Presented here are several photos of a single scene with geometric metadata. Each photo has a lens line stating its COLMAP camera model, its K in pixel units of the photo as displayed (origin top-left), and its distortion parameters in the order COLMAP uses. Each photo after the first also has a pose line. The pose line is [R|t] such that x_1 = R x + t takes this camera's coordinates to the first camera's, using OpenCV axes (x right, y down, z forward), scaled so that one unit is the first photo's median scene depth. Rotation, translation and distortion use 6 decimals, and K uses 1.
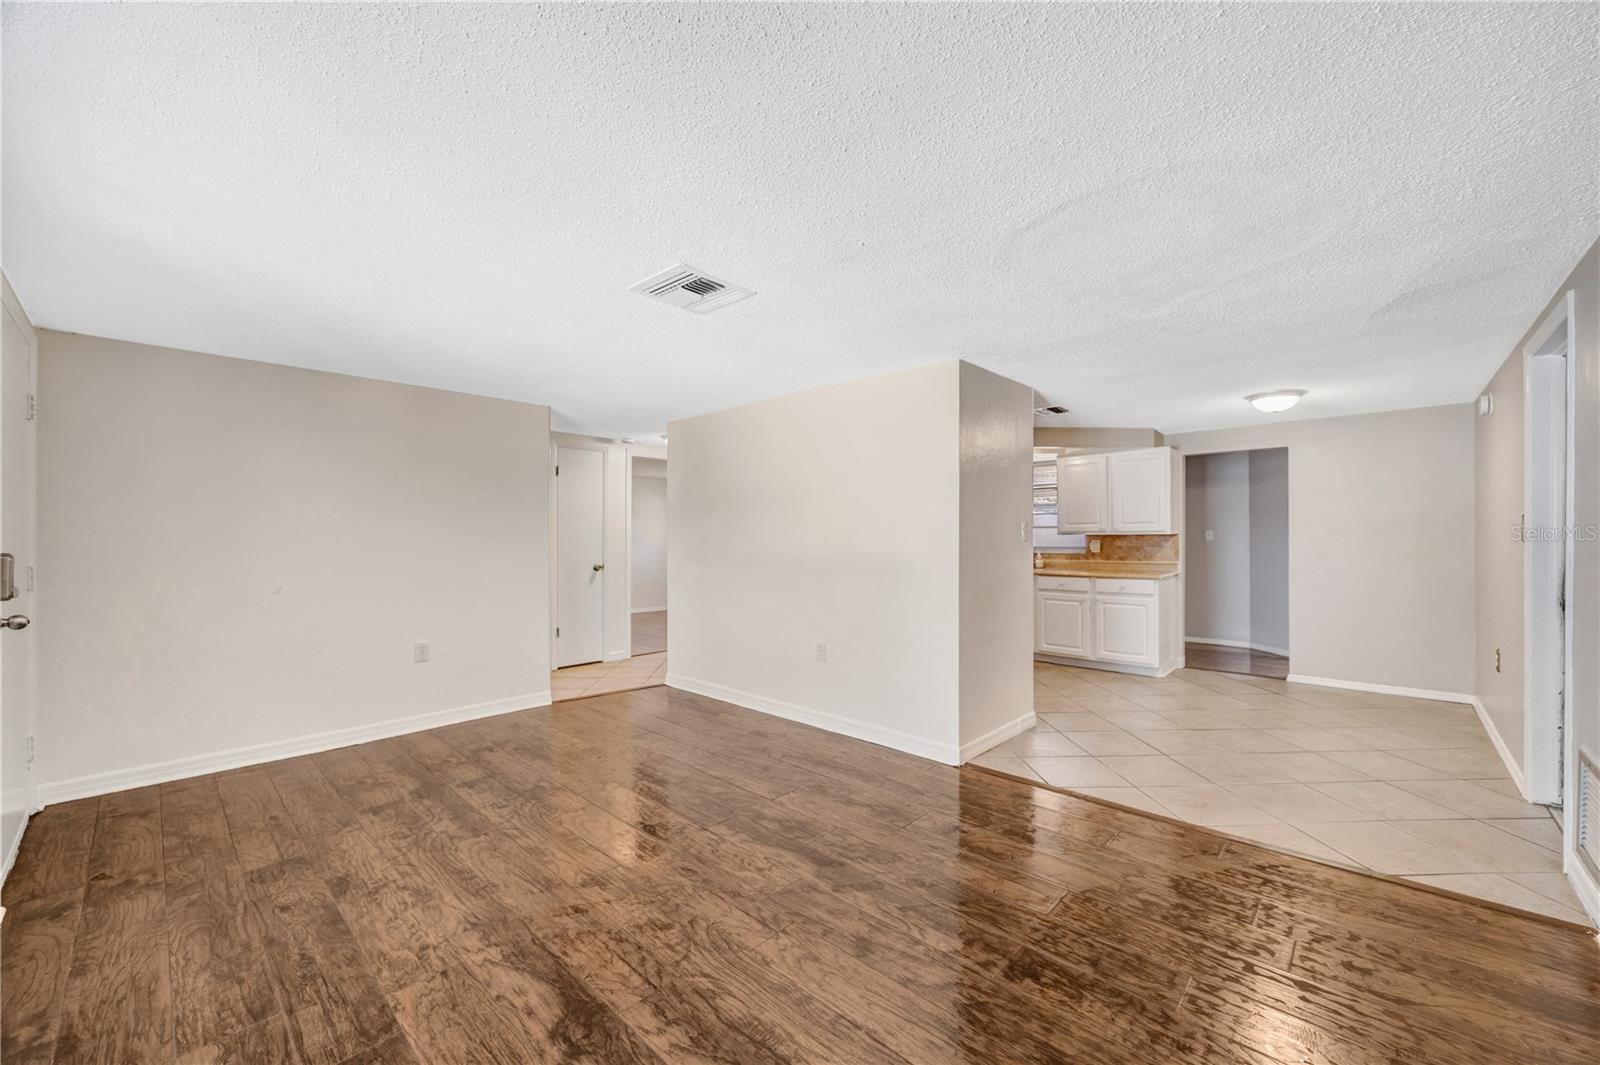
lens RADIAL K [[620.4, 0, 808.6], [0, 620.4, 533.8], [0, 0, 1]] dist [-0.001958, 0.000072]
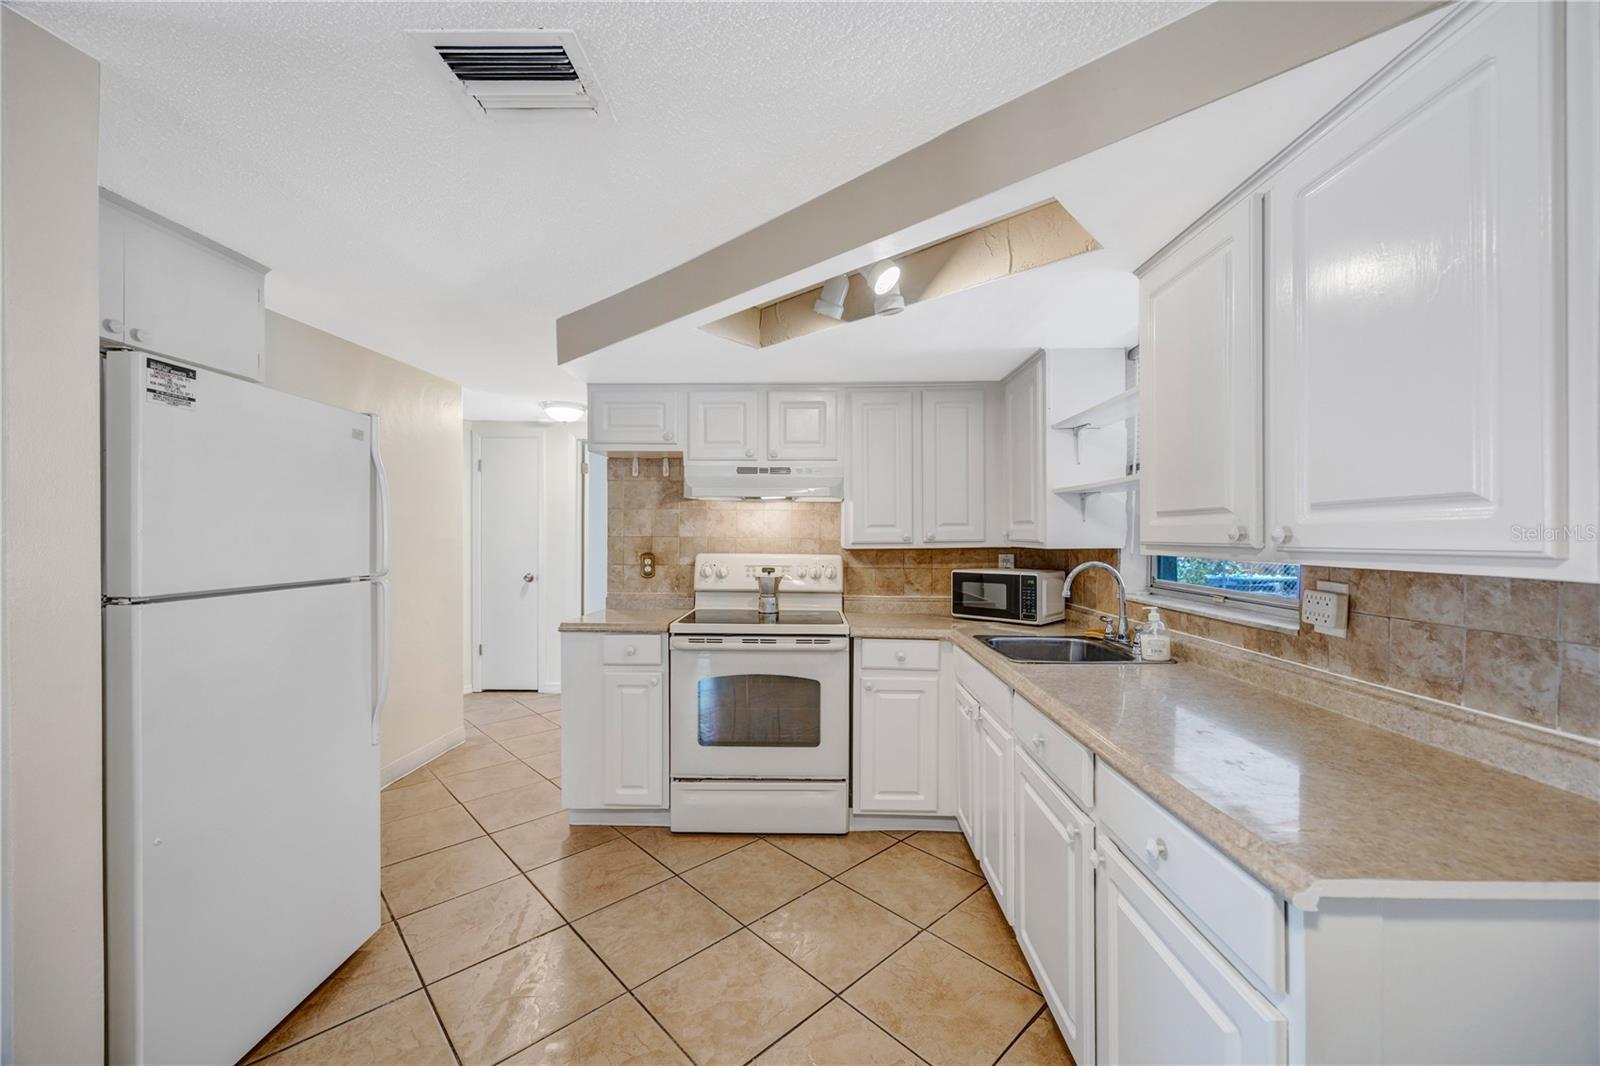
lens RADIAL K [[620.4, 0, 801.9], [0, 620.4, 537.5], [0, 0, 1]] dist [-0.001958, 0.000072]
pose [[0.662655, 0.009022, -0.748870, 1.065794], [-0.000583, 0.999933, 0.011531, -0.019786], [0.748924, -0.007205, 0.662617, 1.473519]]
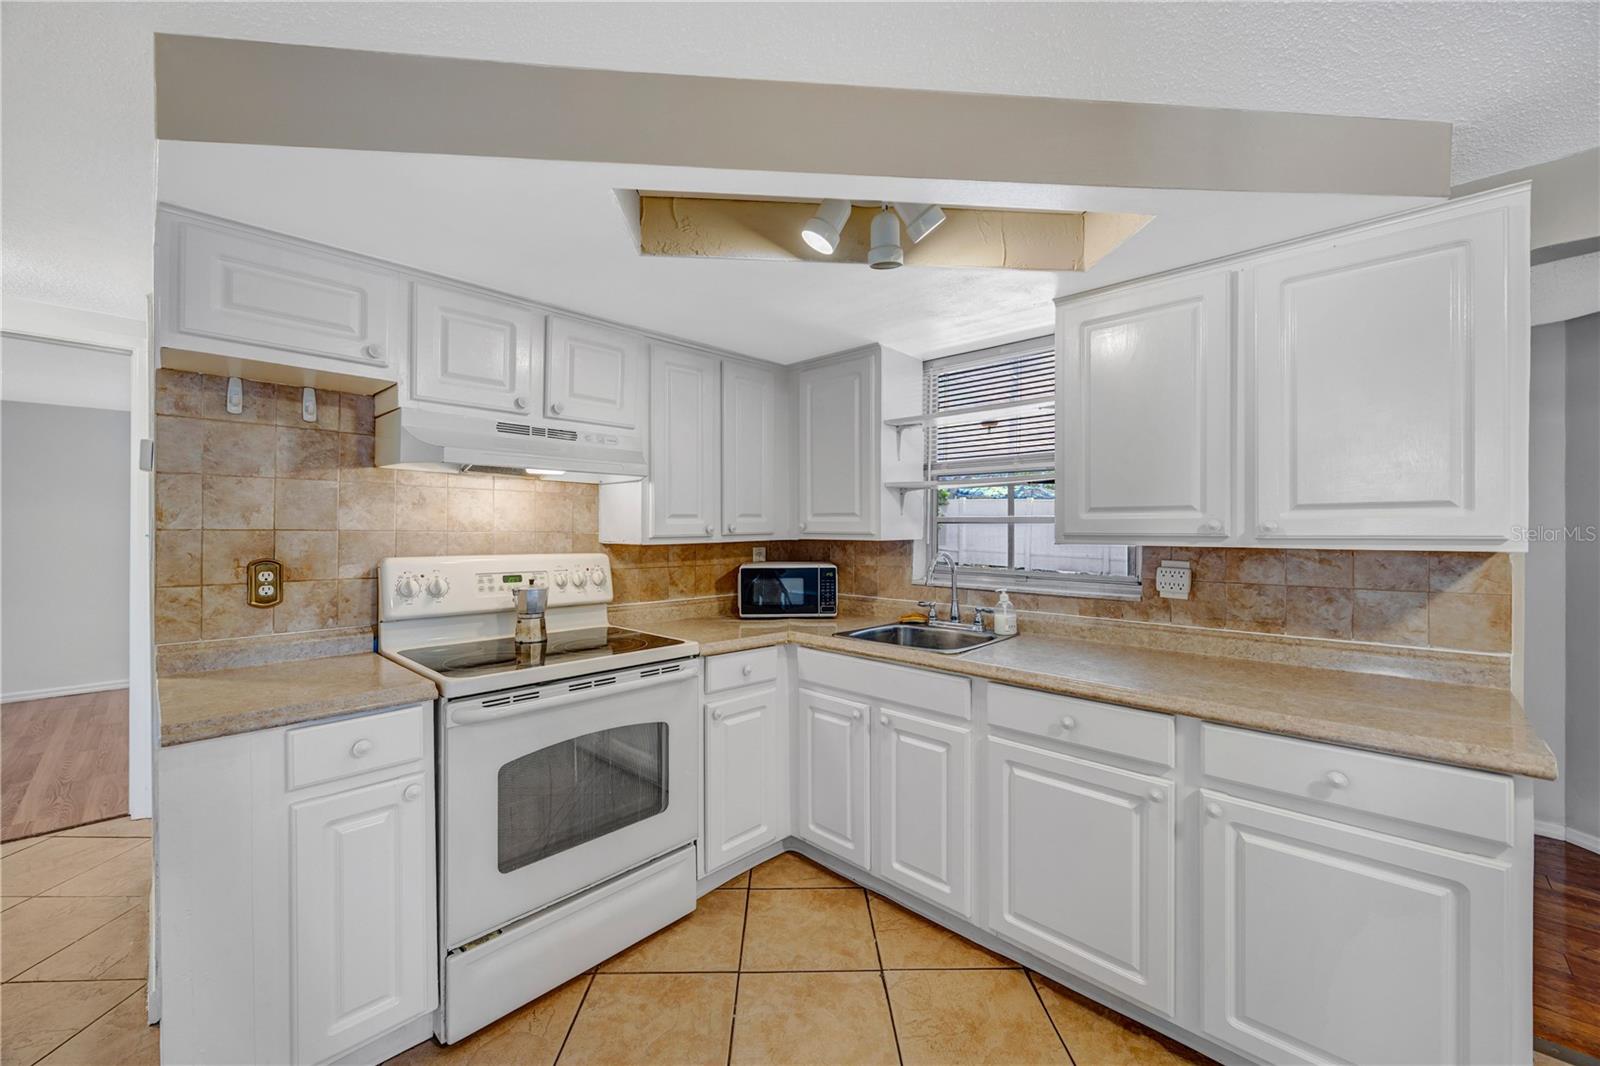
lens RADIAL K [[620.4, 0, 802.4], [0, 620.4, 529.5], [0, 0, 1]] dist [-0.001958, 0.000072]
pose [[0.999893, 0.006122, -0.013296, 0.574247], [-0.006027, 0.999956, 0.007225, -0.016056], [0.013340, -0.007144, 0.999886, 1.418235]]
